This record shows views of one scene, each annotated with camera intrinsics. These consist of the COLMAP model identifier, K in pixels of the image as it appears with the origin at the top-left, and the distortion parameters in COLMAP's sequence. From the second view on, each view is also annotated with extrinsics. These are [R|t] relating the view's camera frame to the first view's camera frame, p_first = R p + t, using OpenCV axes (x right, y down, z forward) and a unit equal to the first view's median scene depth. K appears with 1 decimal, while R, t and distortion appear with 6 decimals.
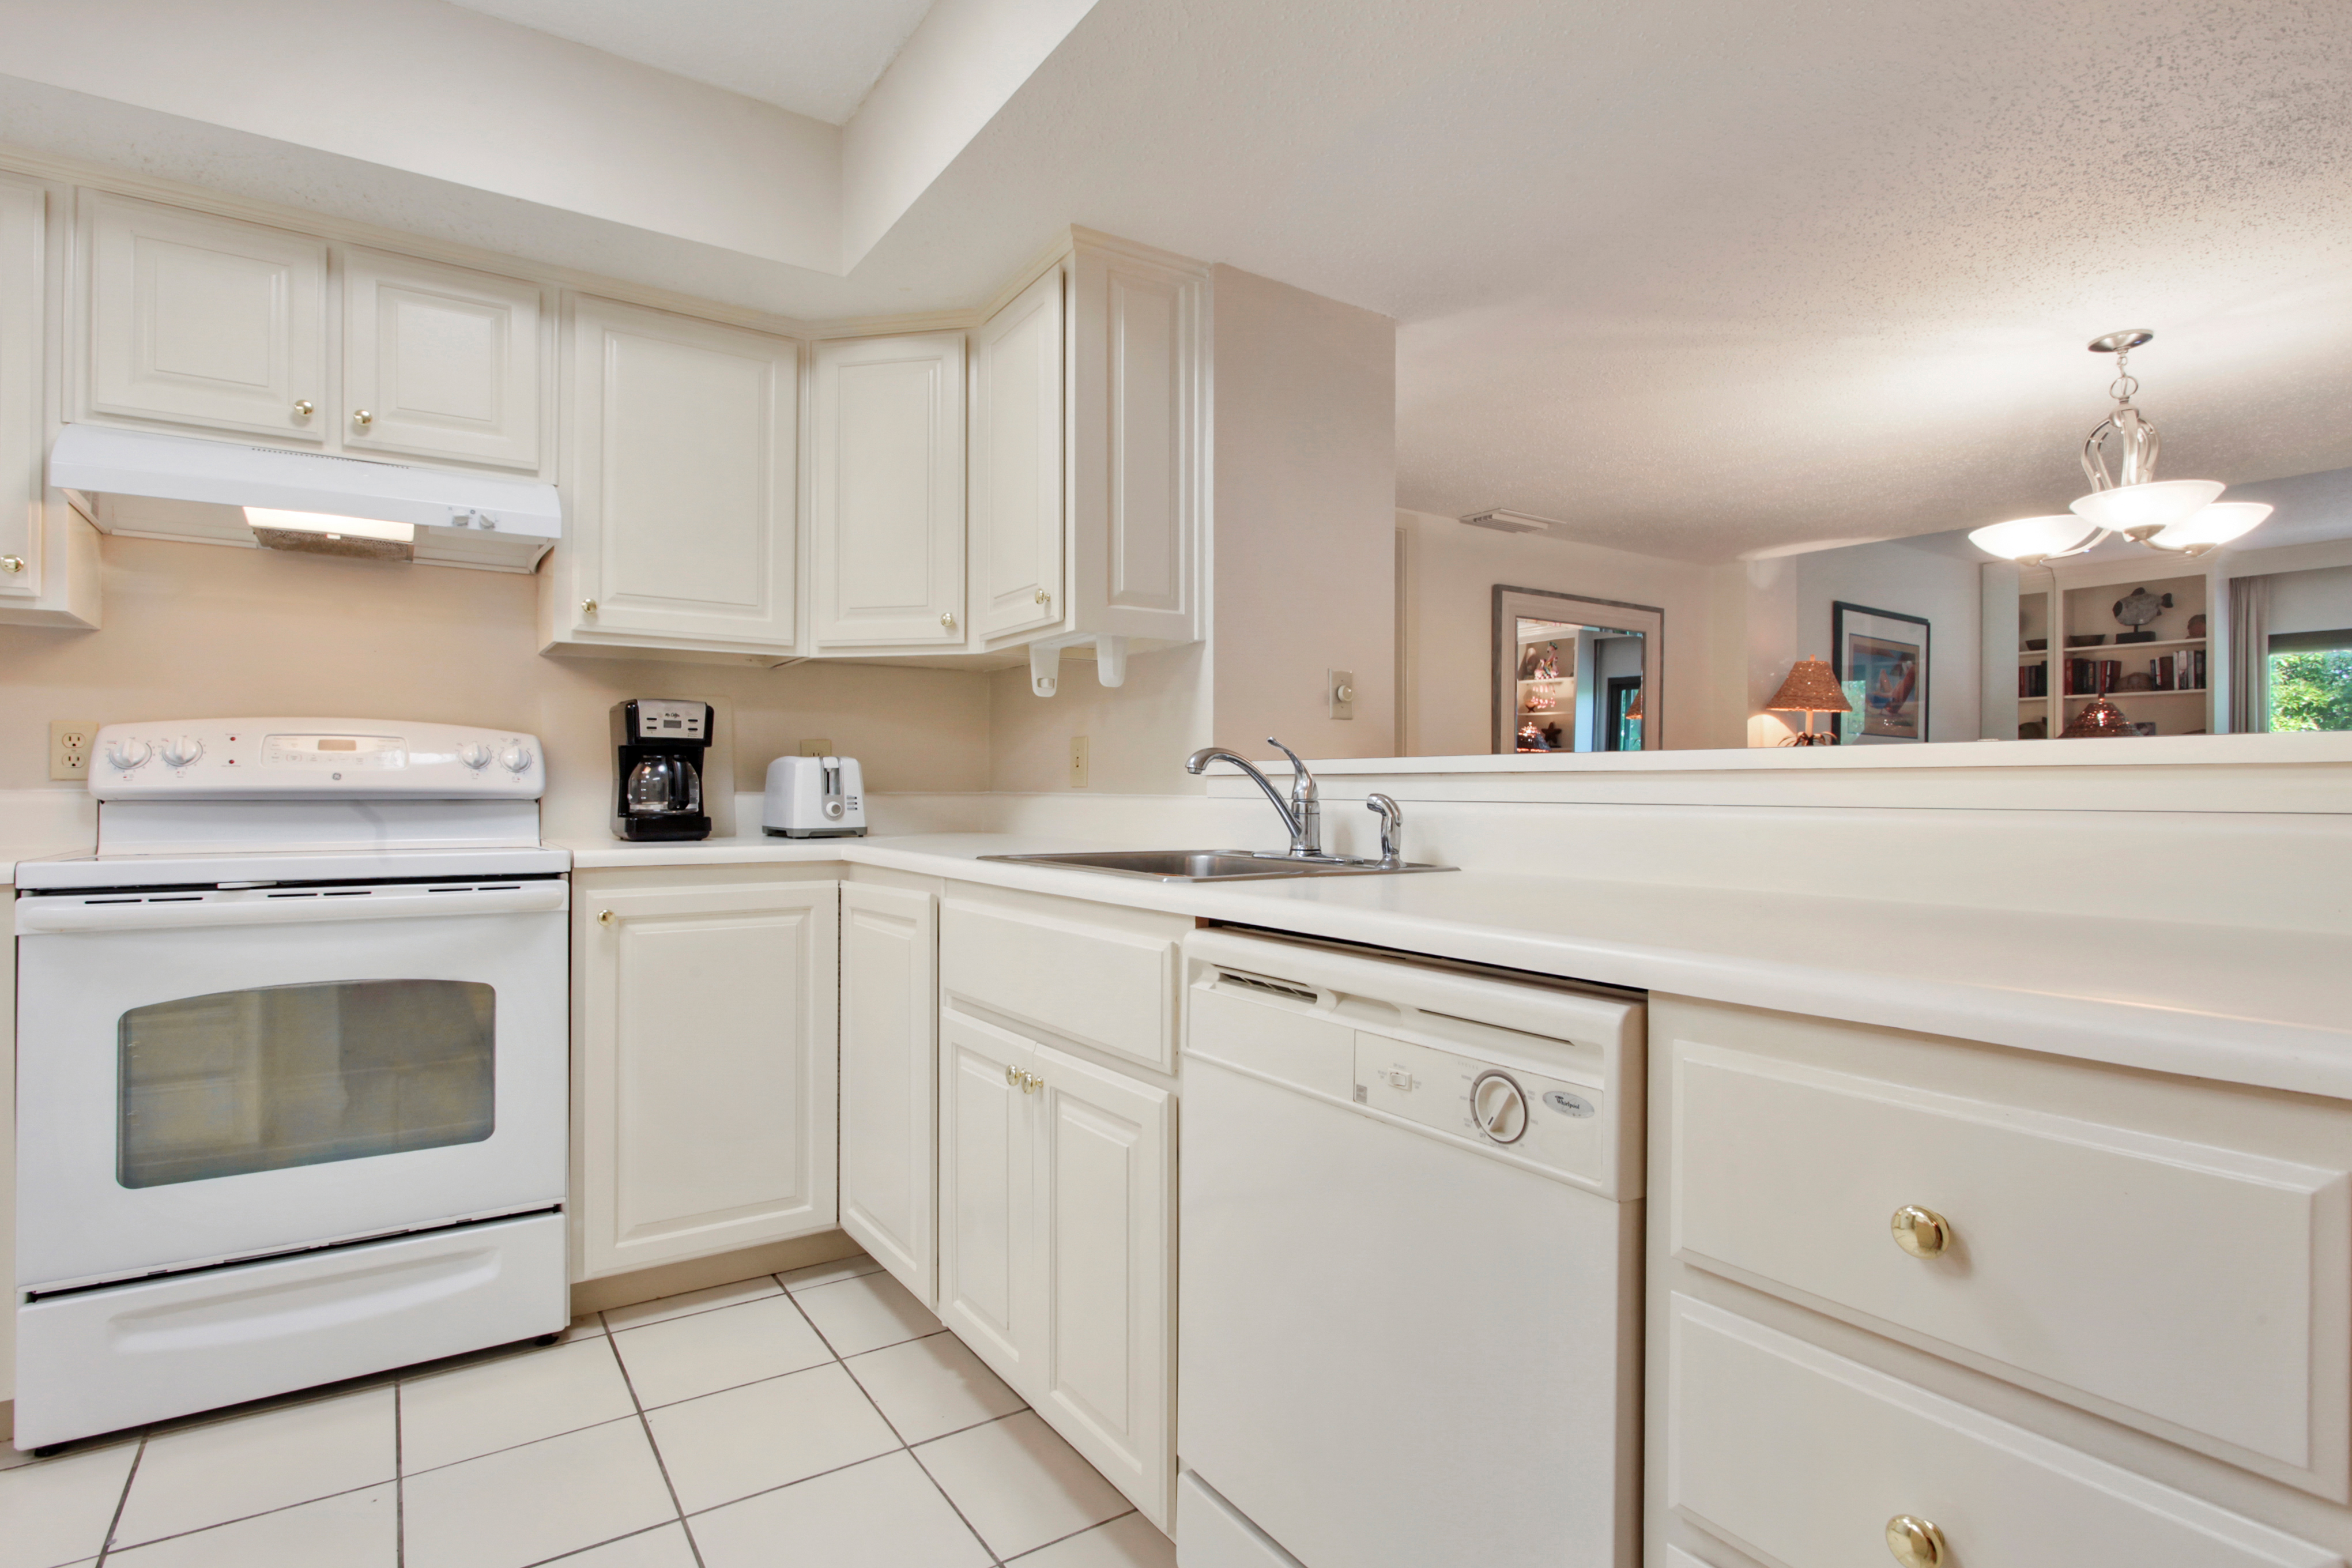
lens RADIAL K [[1156.3, 0, 1159.0], [0, 1156.3, 784.1], [0, 0, 1]] dist [-0.011152, 0.004511]
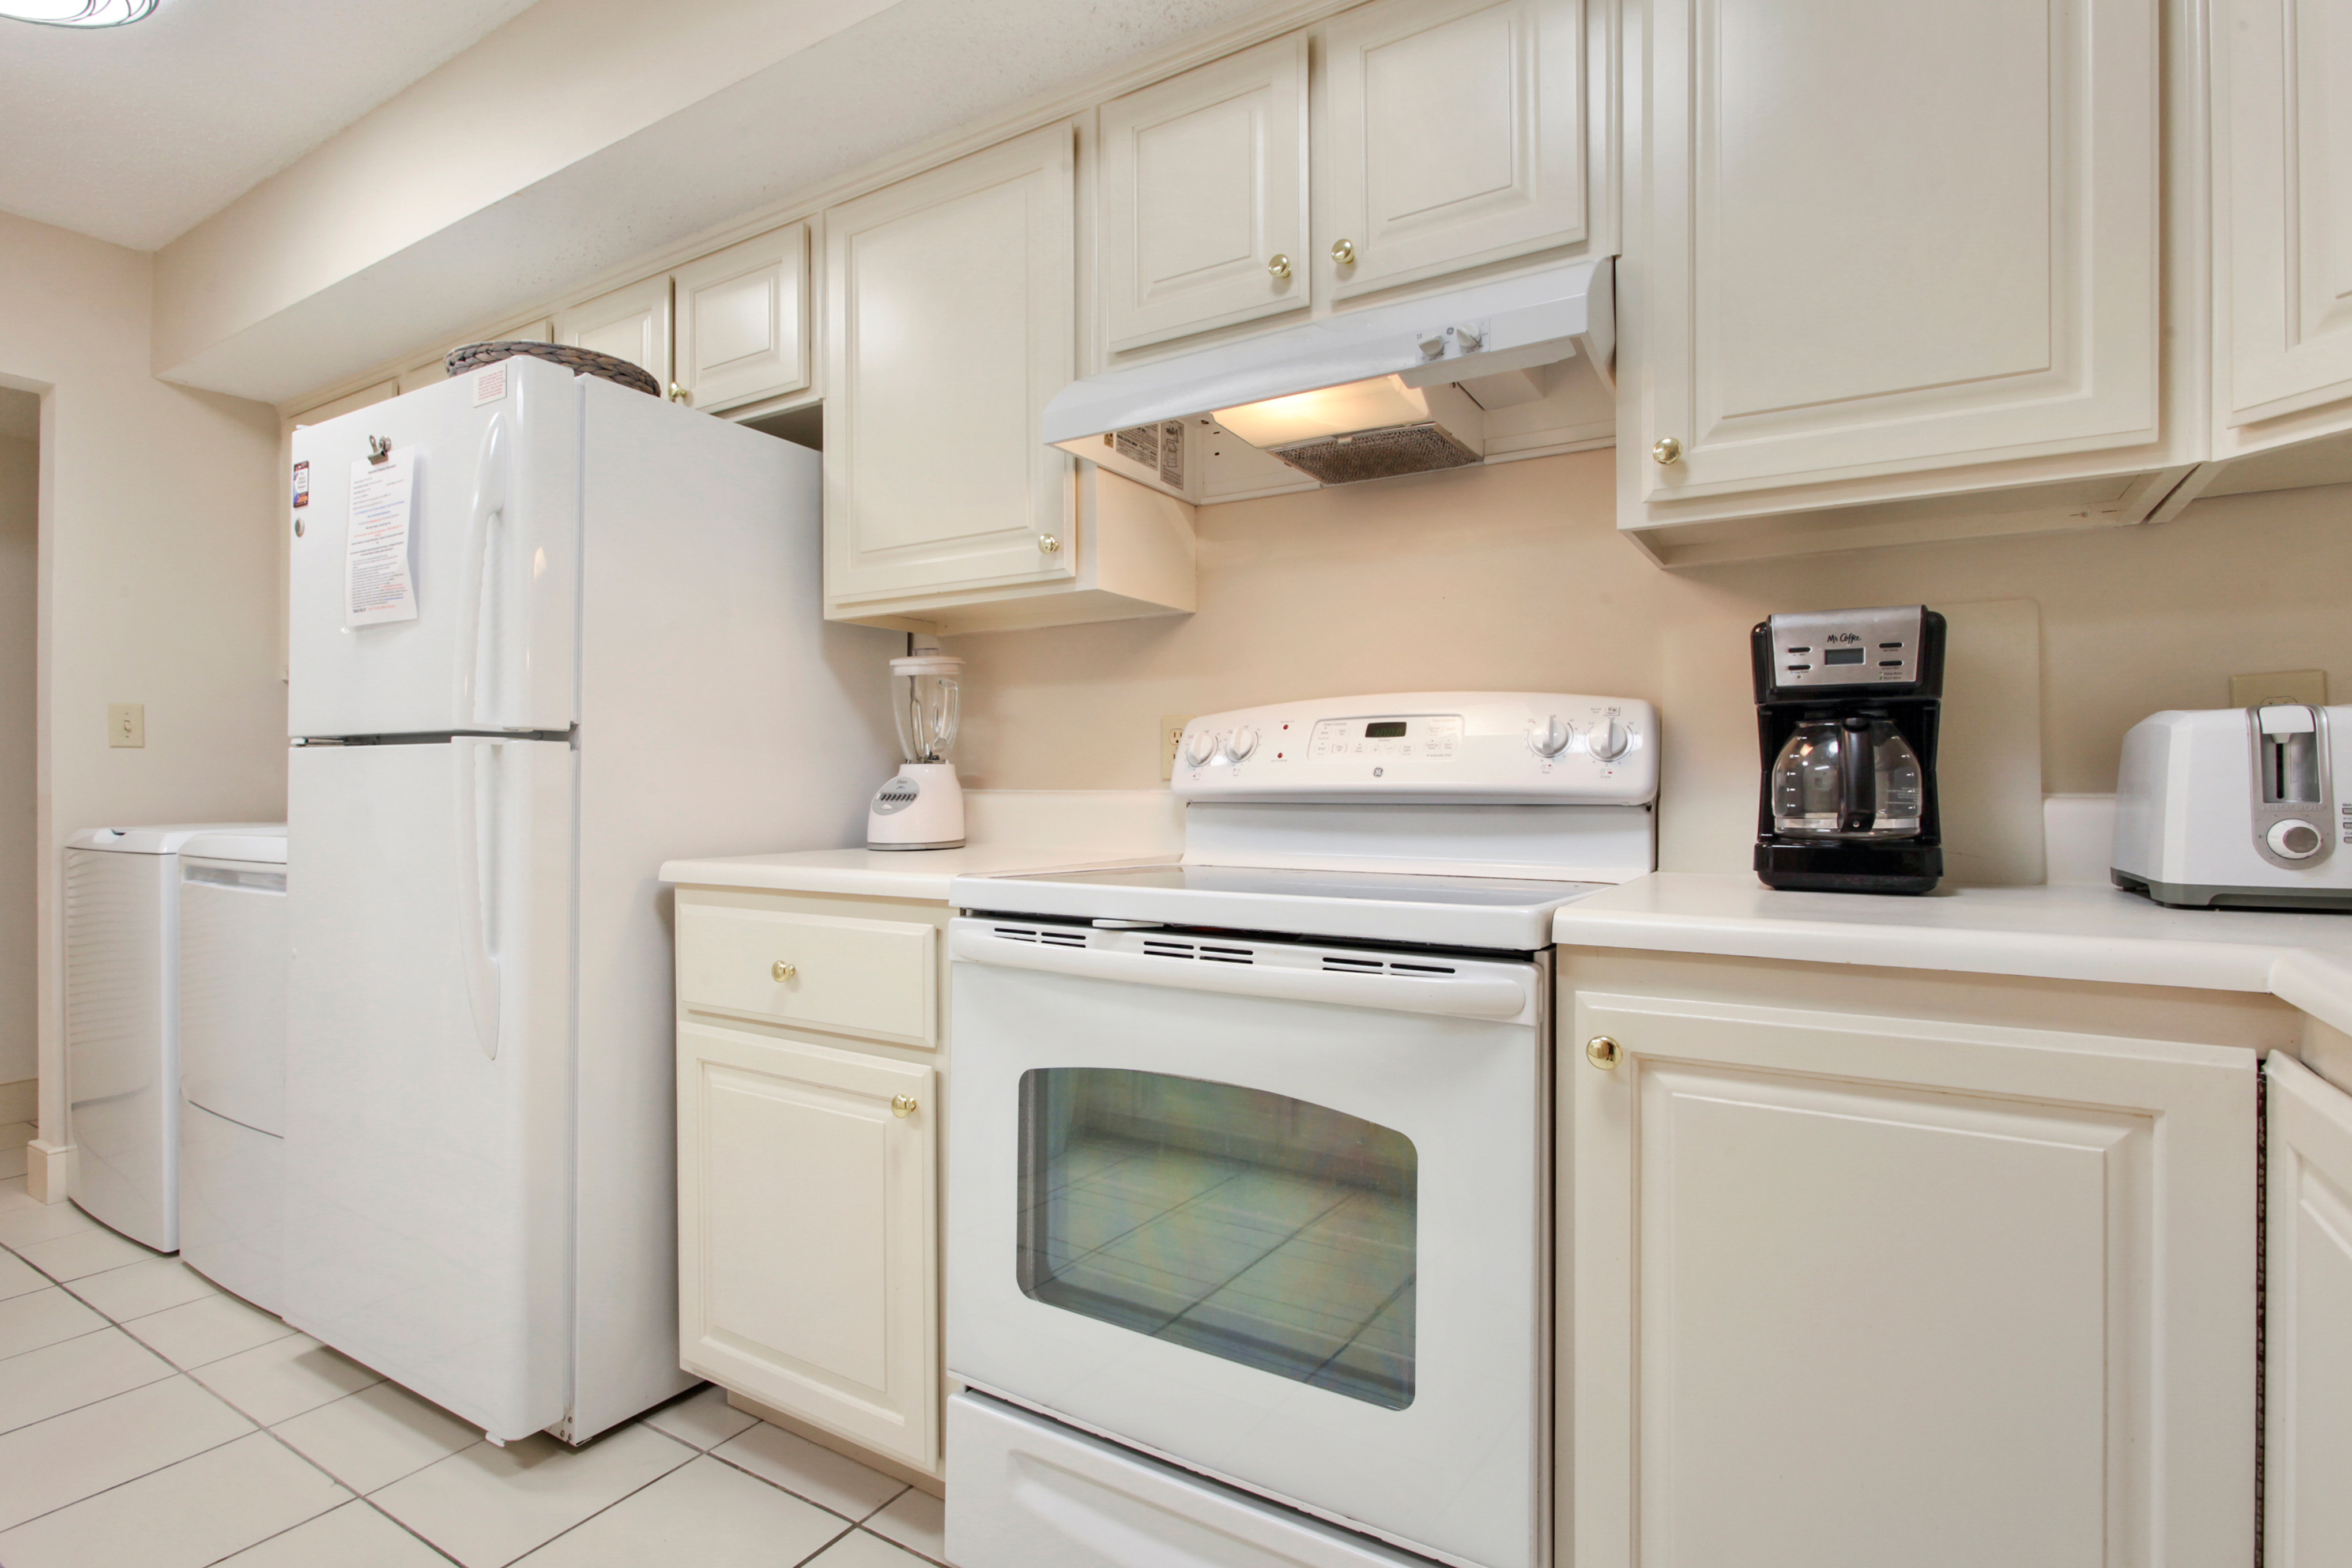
lens RADIAL K [[1156.3, 0, 1156.5], [0, 1156.3, 784.5], [0, 0, 1]] dist [-0.011152, 0.004511]
pose [[0.413534, -0.004529, -0.910477, -0.094013], [0.006804, 0.999975, -0.001884, 0.001650], [0.910463, -0.005416, 0.413554, 0.520393]]
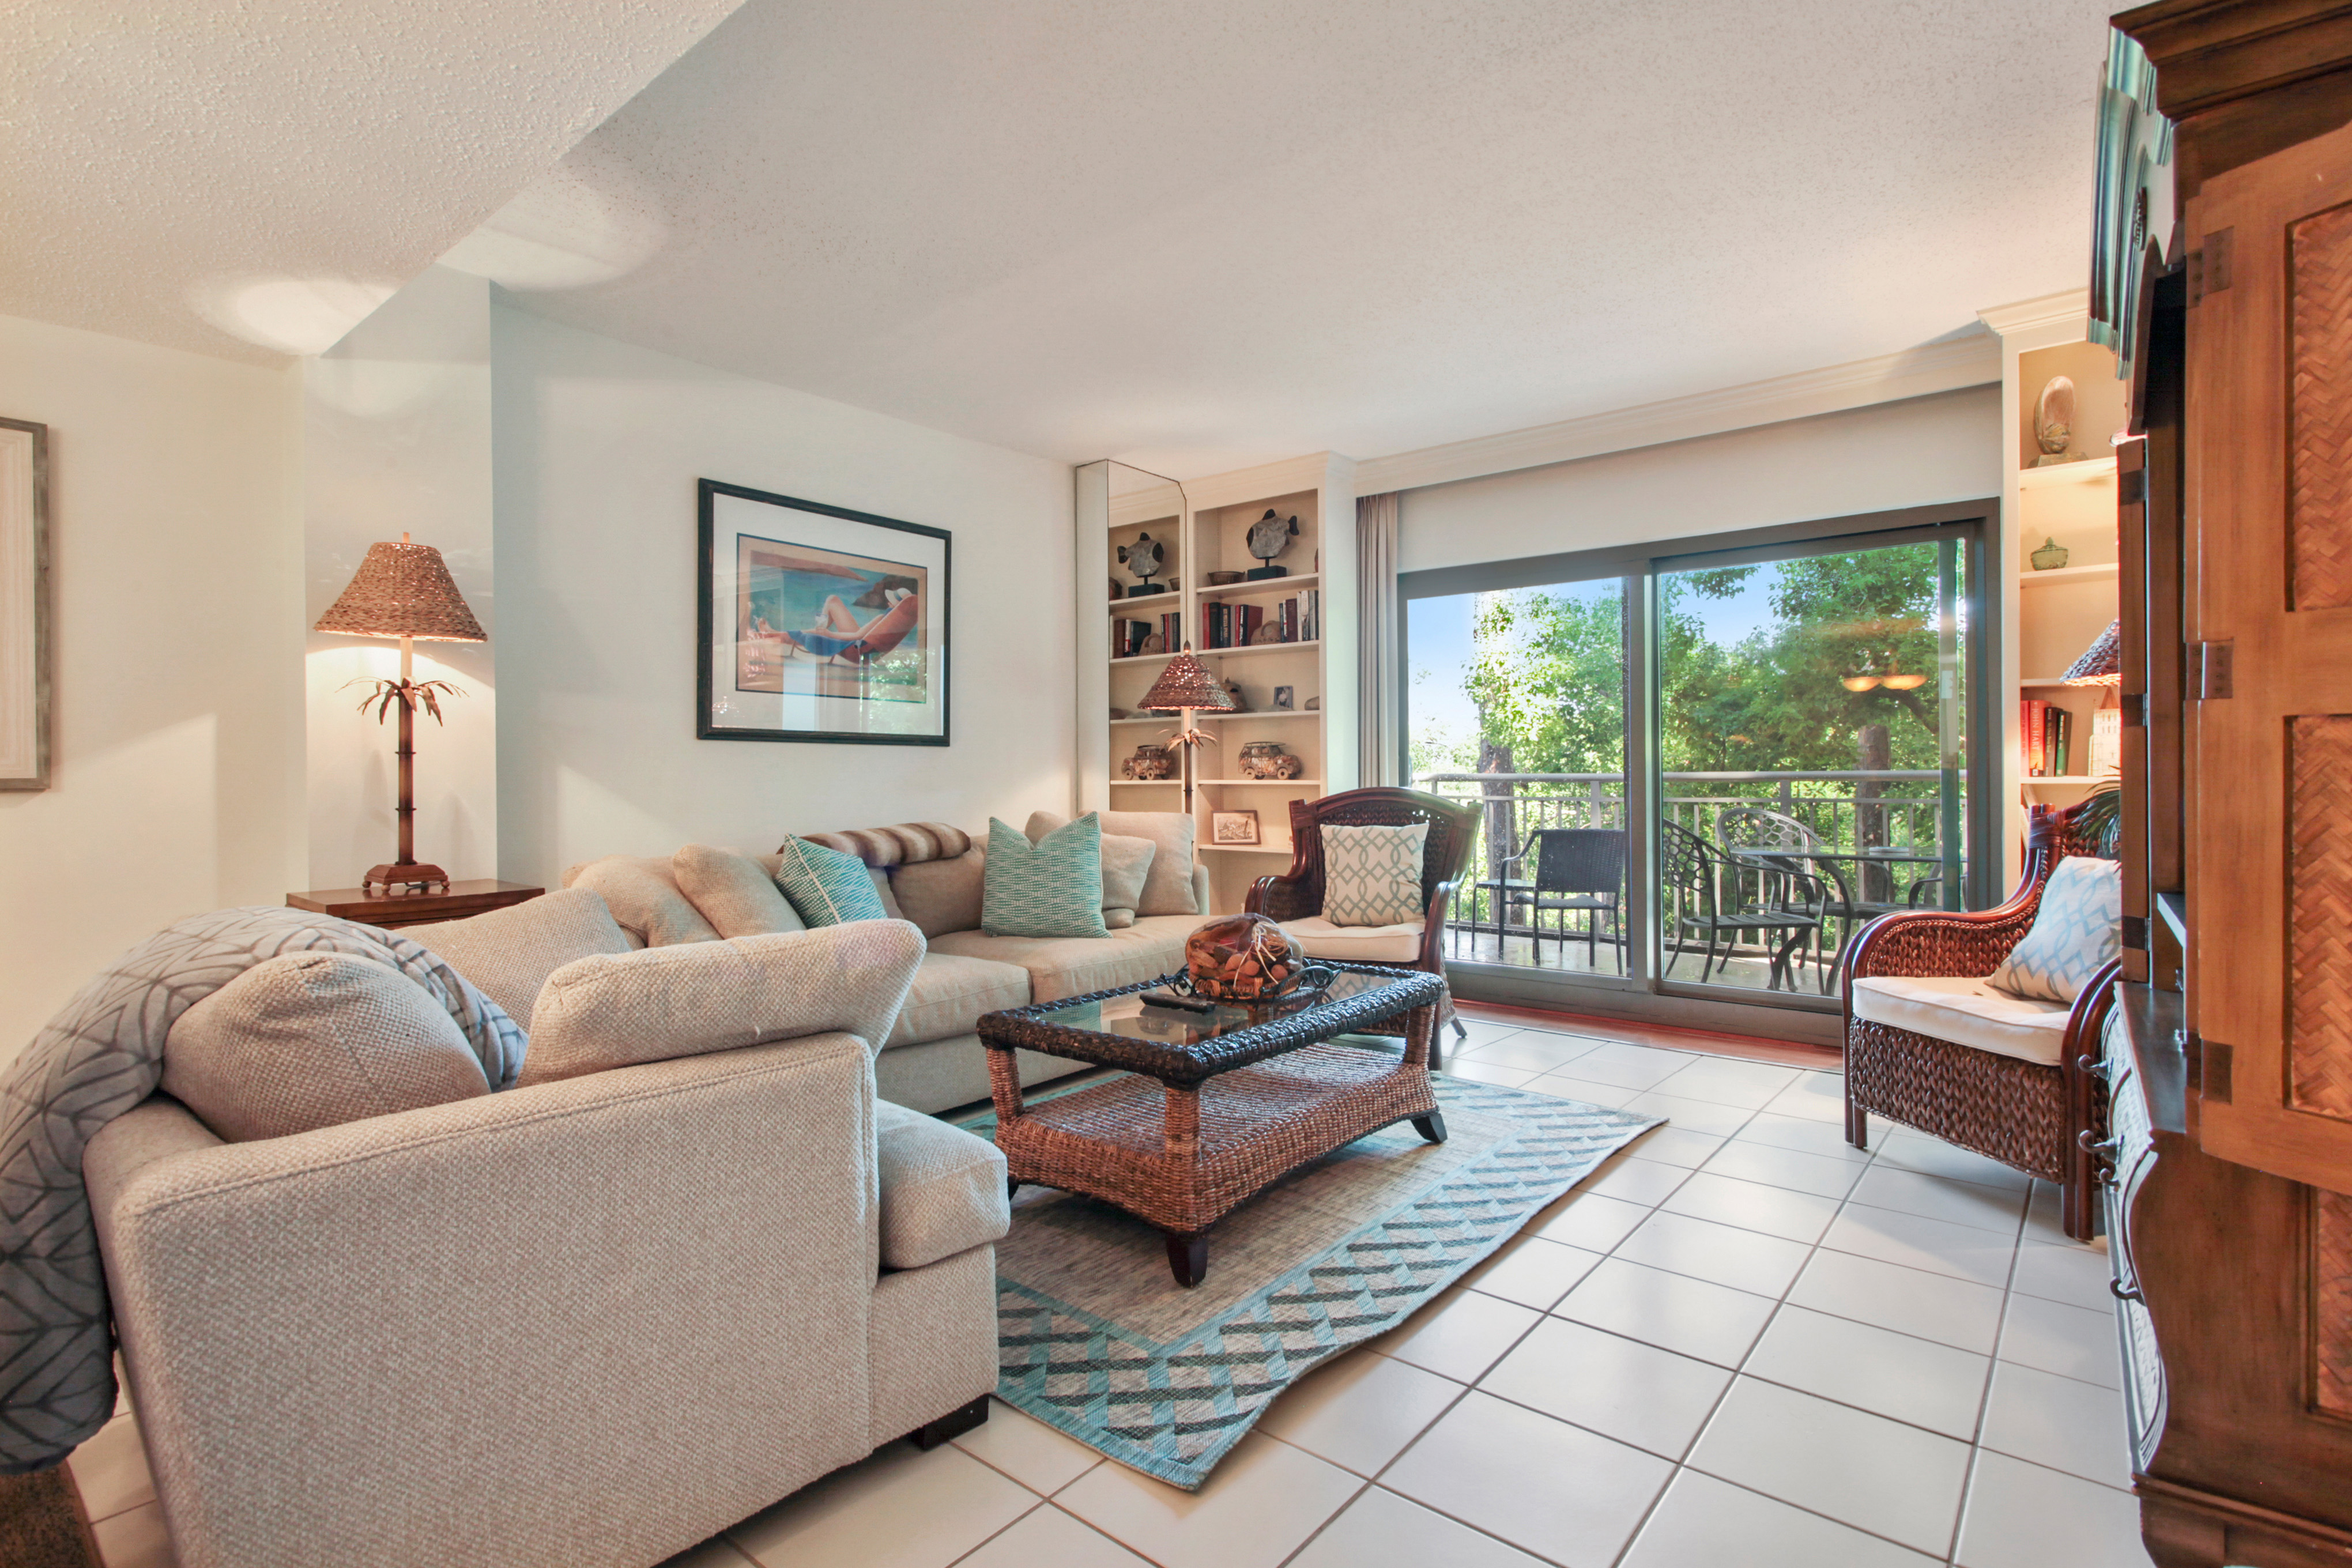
lens RADIAL K [[1156.3, 0, 1173.7], [0, 1156.3, 775.3], [0, 0, 1]] dist [-0.011152, 0.004511]
pose [[0.955205, -0.012941, 0.295661, 1.569349], [0.012639, 0.999916, 0.002932, 0.006063], [-0.295674, 0.000936, 0.955288, 0.807510]]
